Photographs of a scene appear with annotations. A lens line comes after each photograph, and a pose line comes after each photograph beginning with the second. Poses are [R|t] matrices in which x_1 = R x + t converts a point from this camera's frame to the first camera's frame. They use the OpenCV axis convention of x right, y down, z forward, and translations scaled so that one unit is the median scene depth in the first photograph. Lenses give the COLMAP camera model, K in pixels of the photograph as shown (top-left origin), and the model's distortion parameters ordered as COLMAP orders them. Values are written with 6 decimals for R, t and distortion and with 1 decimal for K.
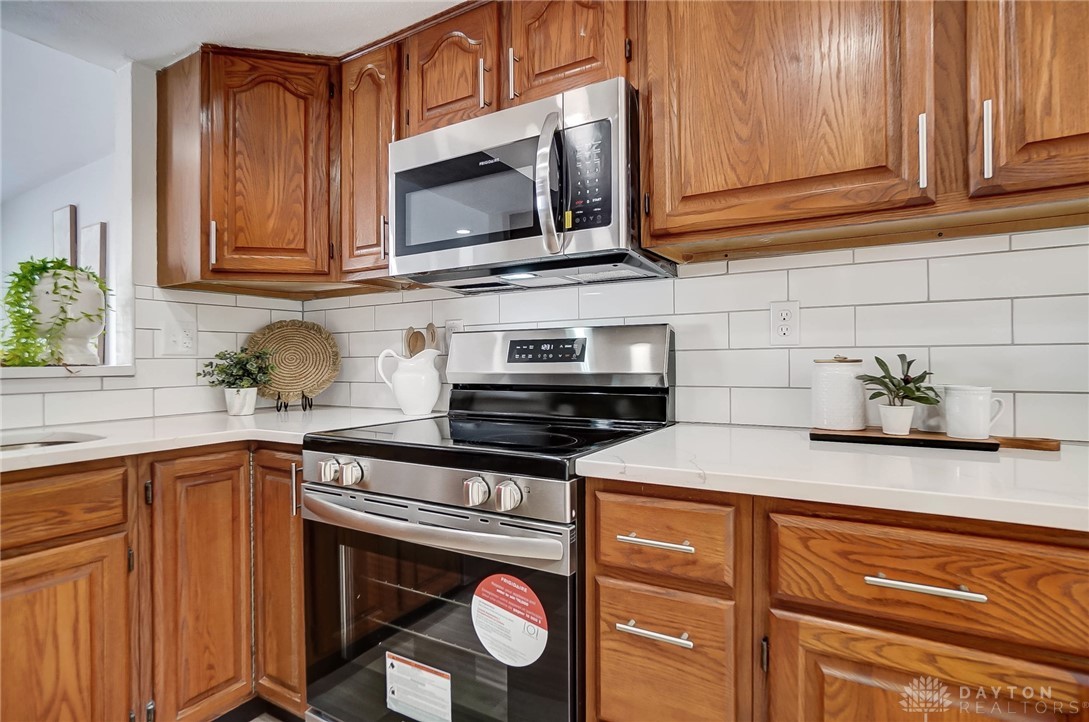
lens RADIAL K [[555.8, 0, 551.3], [0, 555.8, 362.9], [0, 0, 1]] dist [-0.022662, 0.001138]
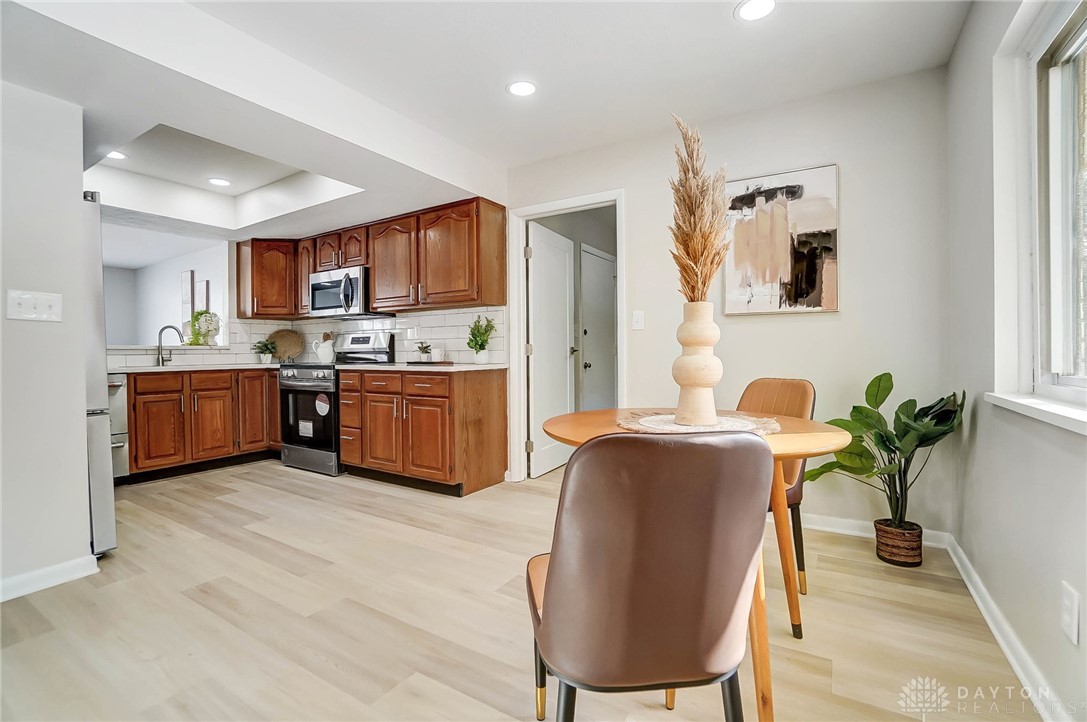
lens RADIAL K [[479.0, 0, 534.8], [0, 479.0, 362.7], [0, 0, 1]] dist [-0.030063, 0.001761]
pose [[0.999374, 0.001897, -0.035326, 1.115350], [-0.001253, 0.999833, 0.018248, 0.054436], [0.035354, -0.018192, 0.999209, -1.711424]]
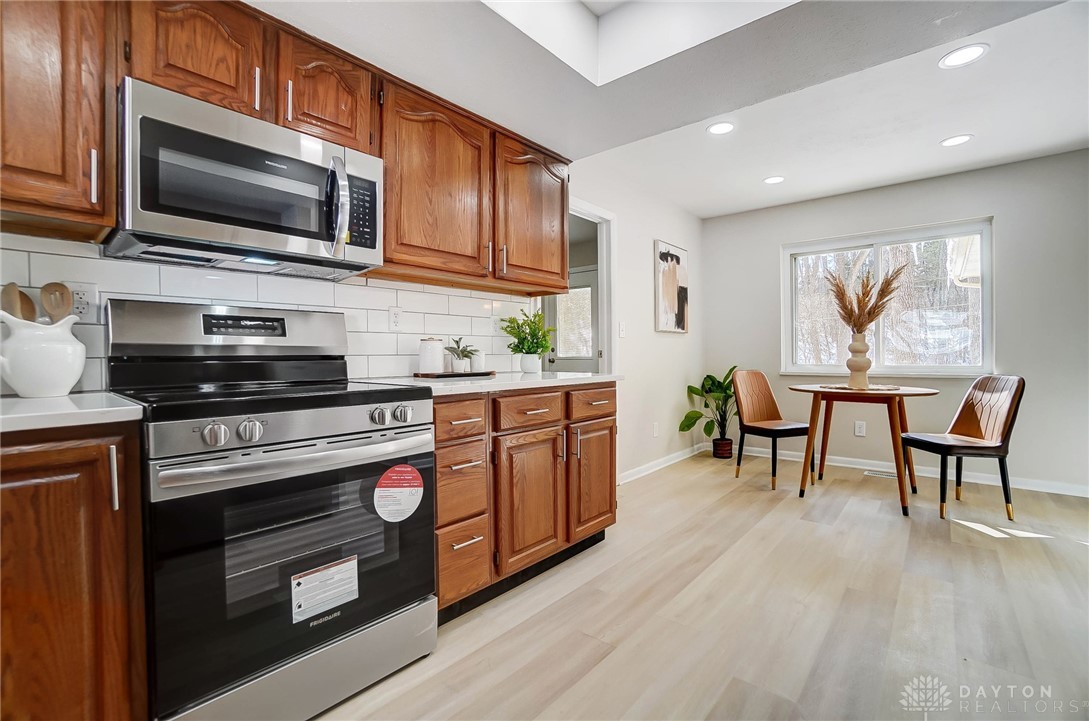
lens RADIAL K [[479.9, 0, 539.2], [0, 479.9, 364.4], [0, 0, 1]] dist [-0.030063, 0.001761]
pose [[0.186377, -0.015072, 0.982363, -0.910660], [0.007665, 0.999874, 0.013886, 0.051064], [-0.982448, 0.004942, 0.186469, 0.230045]]
